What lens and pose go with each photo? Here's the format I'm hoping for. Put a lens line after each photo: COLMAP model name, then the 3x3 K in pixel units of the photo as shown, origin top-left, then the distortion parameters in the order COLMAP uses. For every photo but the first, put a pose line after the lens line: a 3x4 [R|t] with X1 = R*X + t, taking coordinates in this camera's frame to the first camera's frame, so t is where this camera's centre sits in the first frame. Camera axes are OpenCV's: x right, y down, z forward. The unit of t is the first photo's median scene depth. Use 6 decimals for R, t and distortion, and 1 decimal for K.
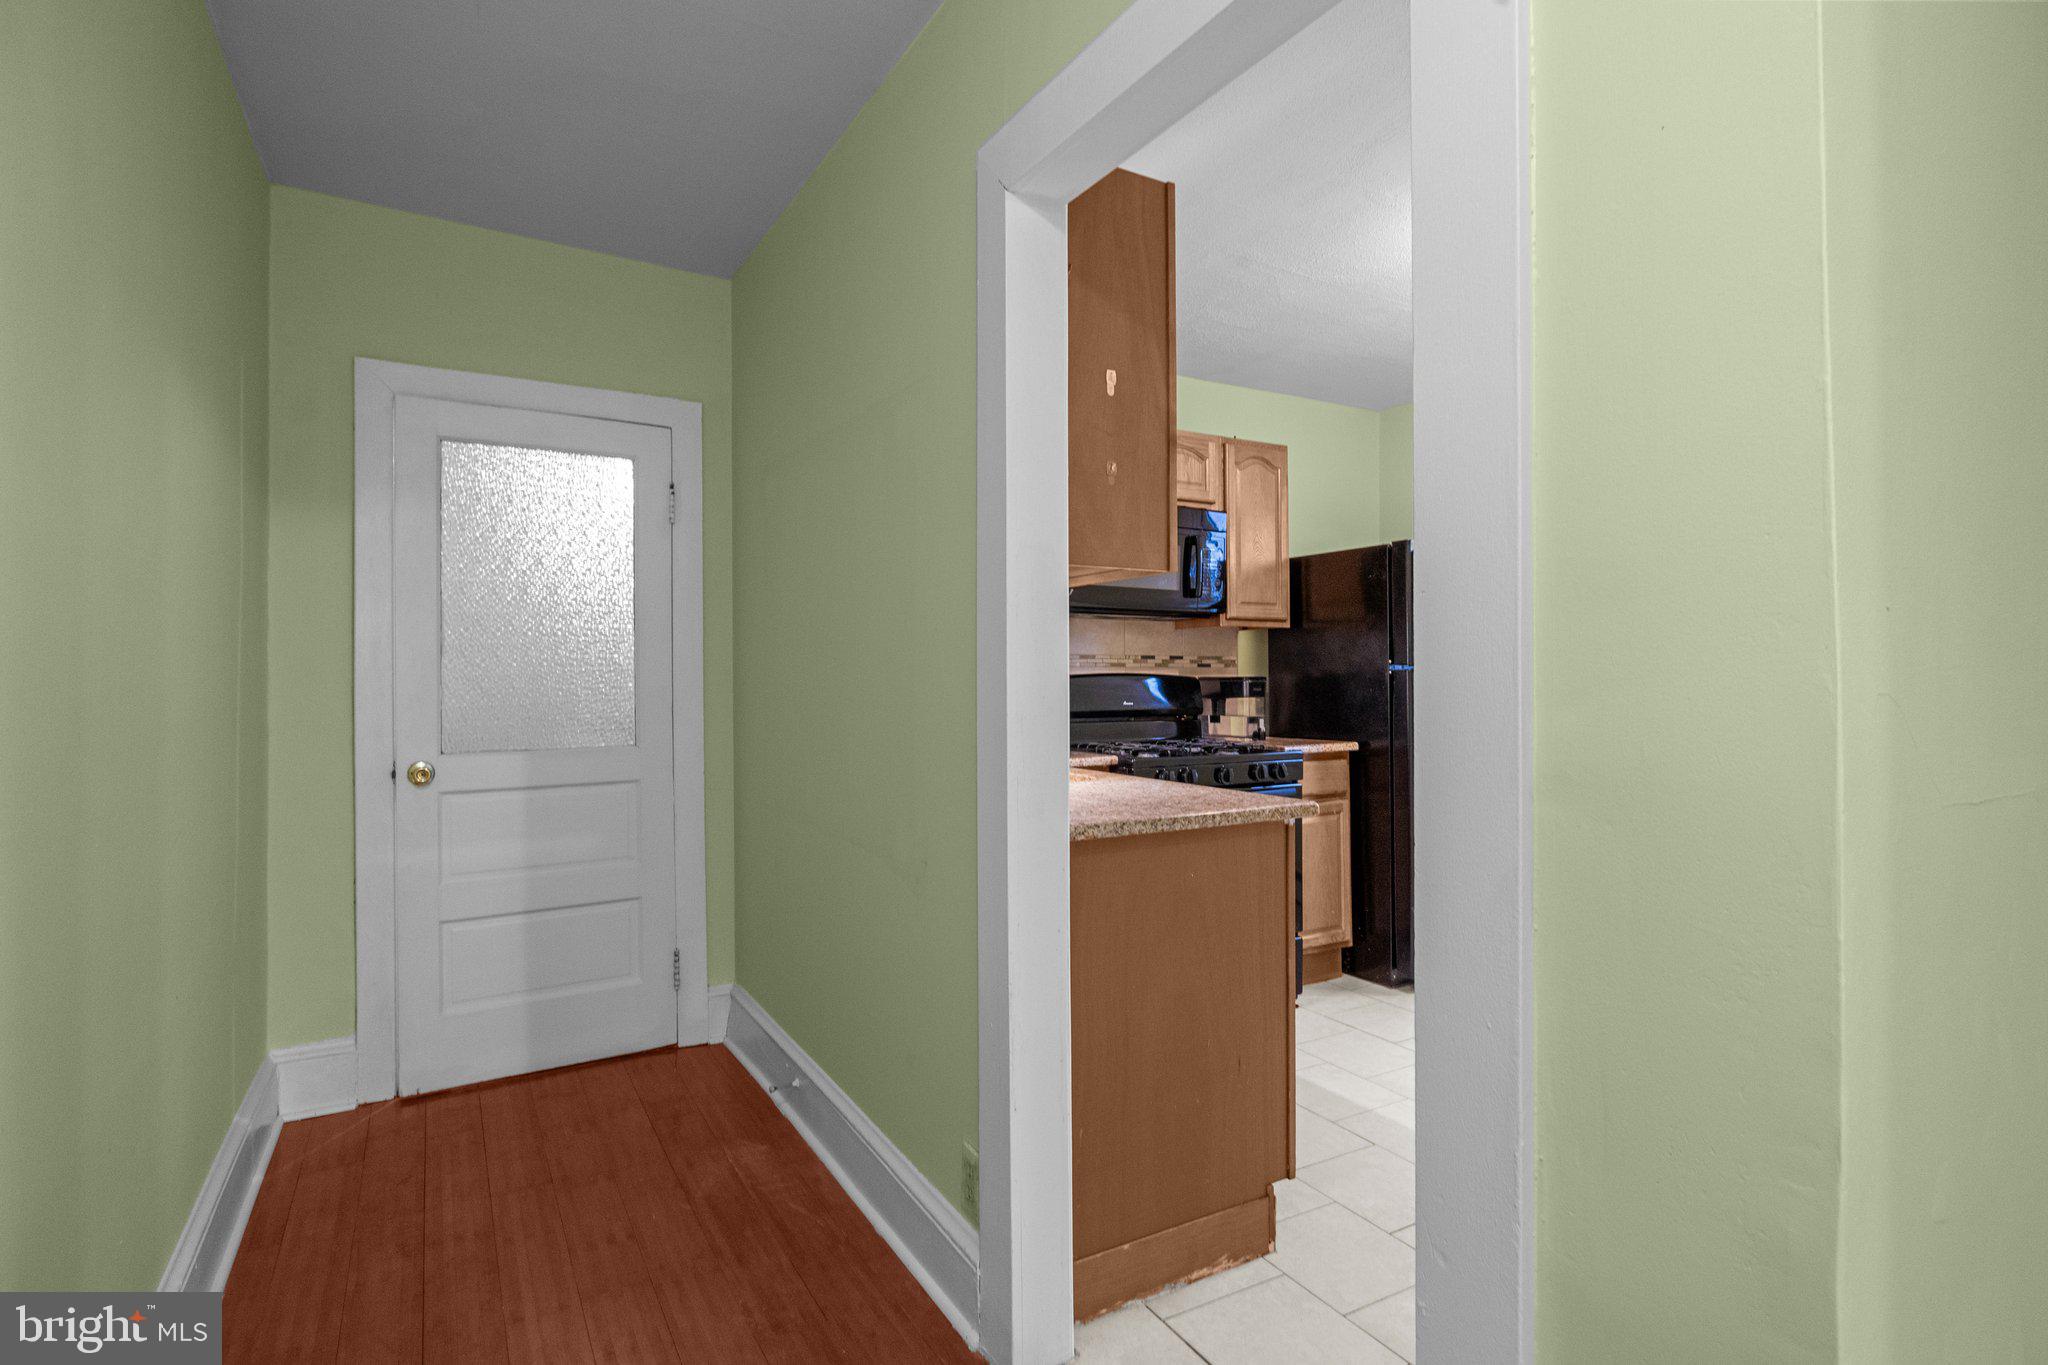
lens RADIAL K [[1013.9, 0, 1016.8], [0, 1013.9, 670.7], [0, 0, 1]] dist [-0.003142, -0.000812]
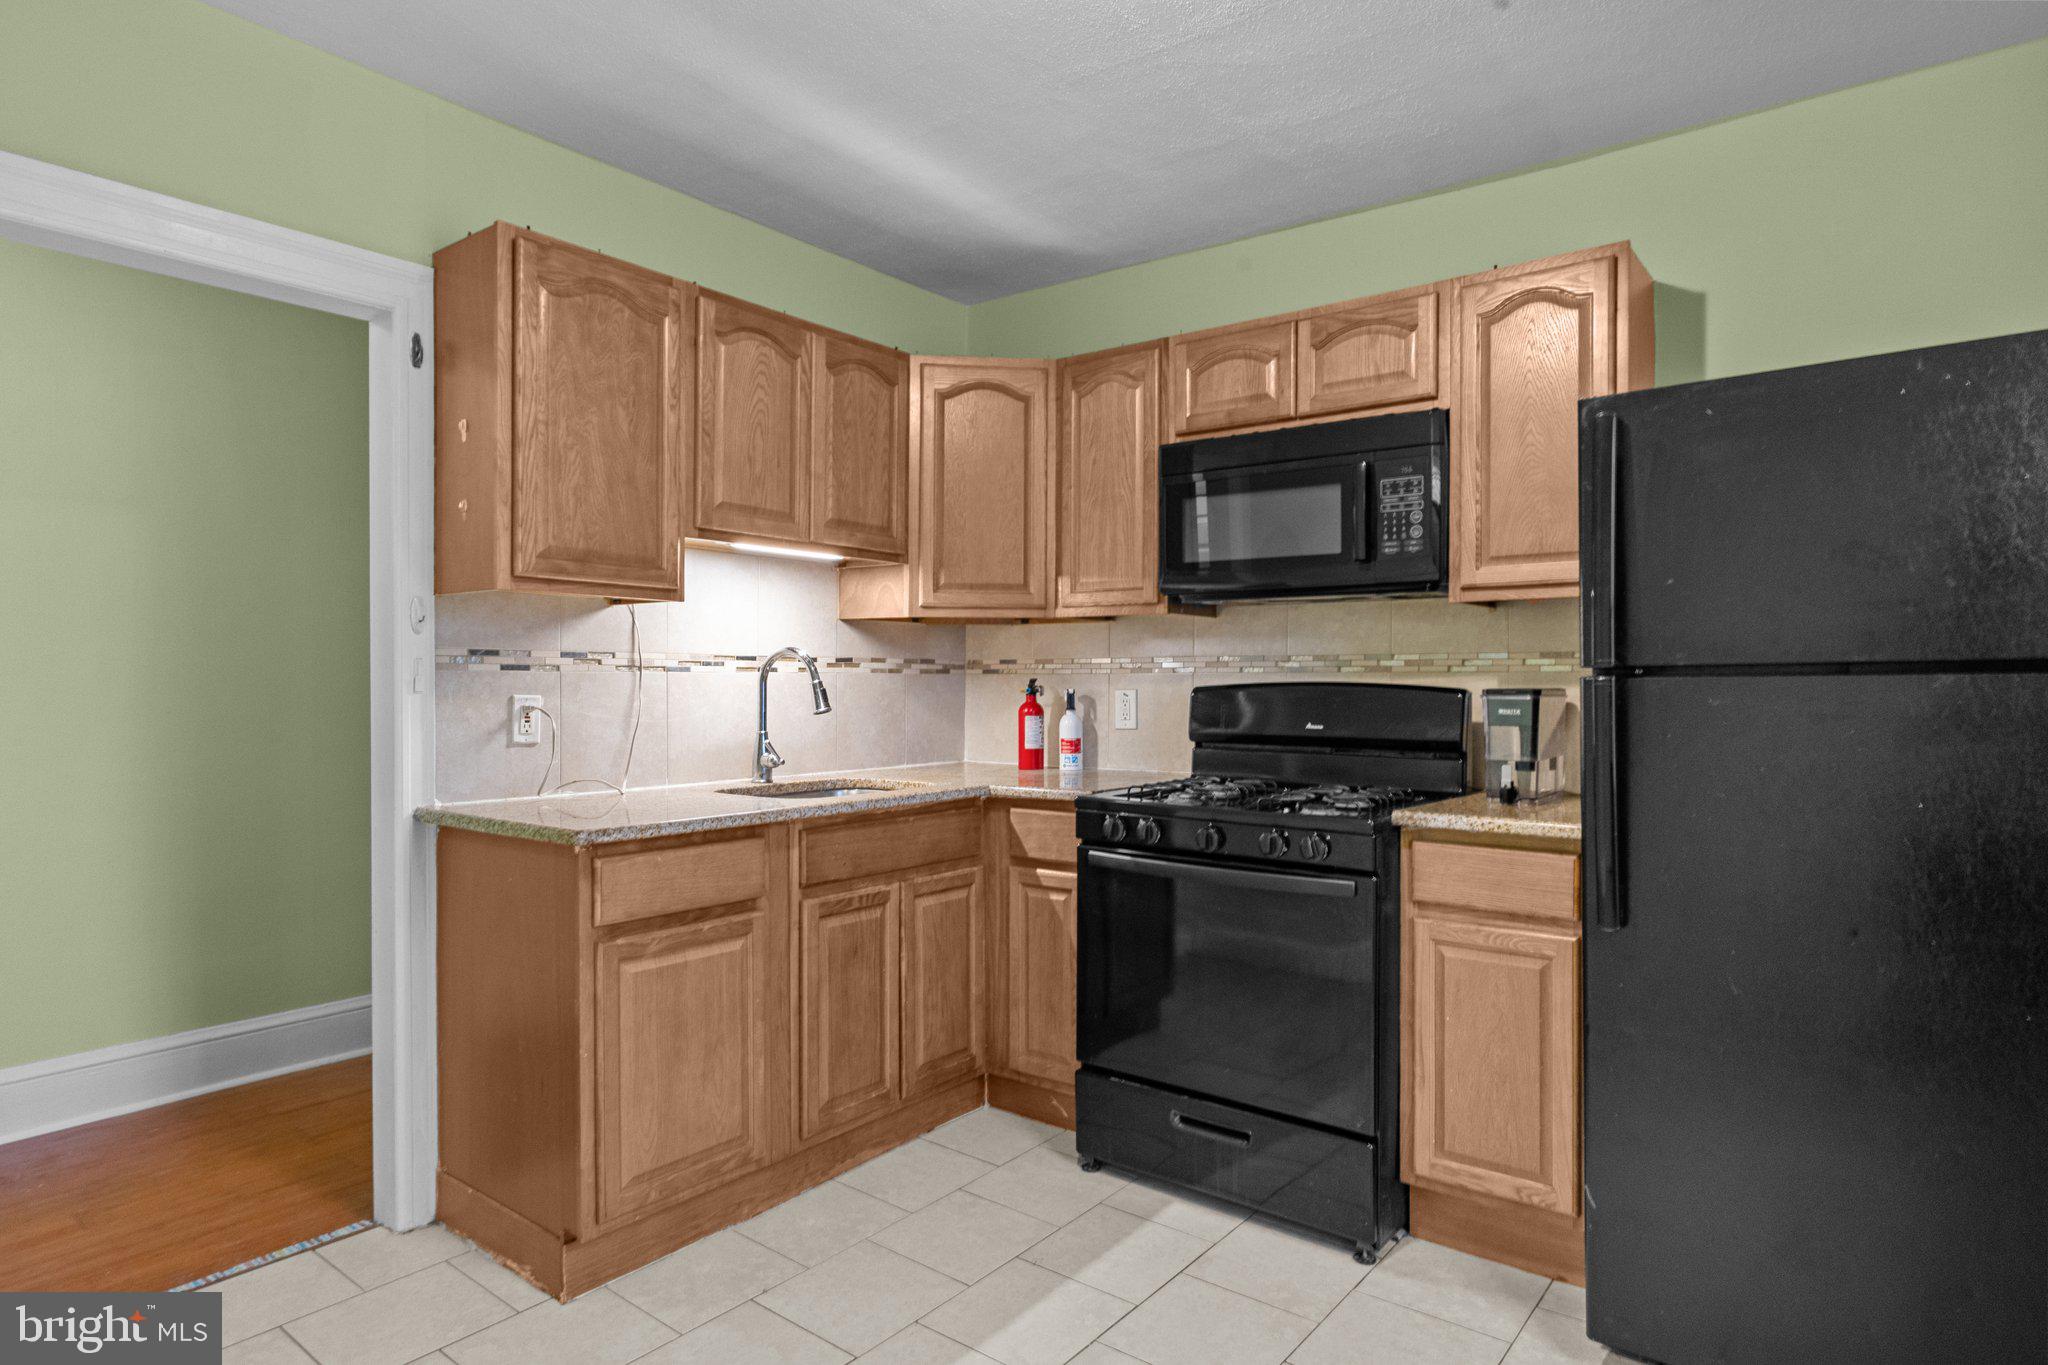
lens RADIAL K [[1147.7, 0, 1038.6], [0, 1147.7, 677.5], [0, 0, 1]] dist [-0.002344, 0.001195]
pose [[0.377958, 0.000096, -0.925823, 0.723741], [0.002798, 0.999995, 0.001246, -0.001805], [0.925818, -0.003061, 0.377956, 0.523020]]
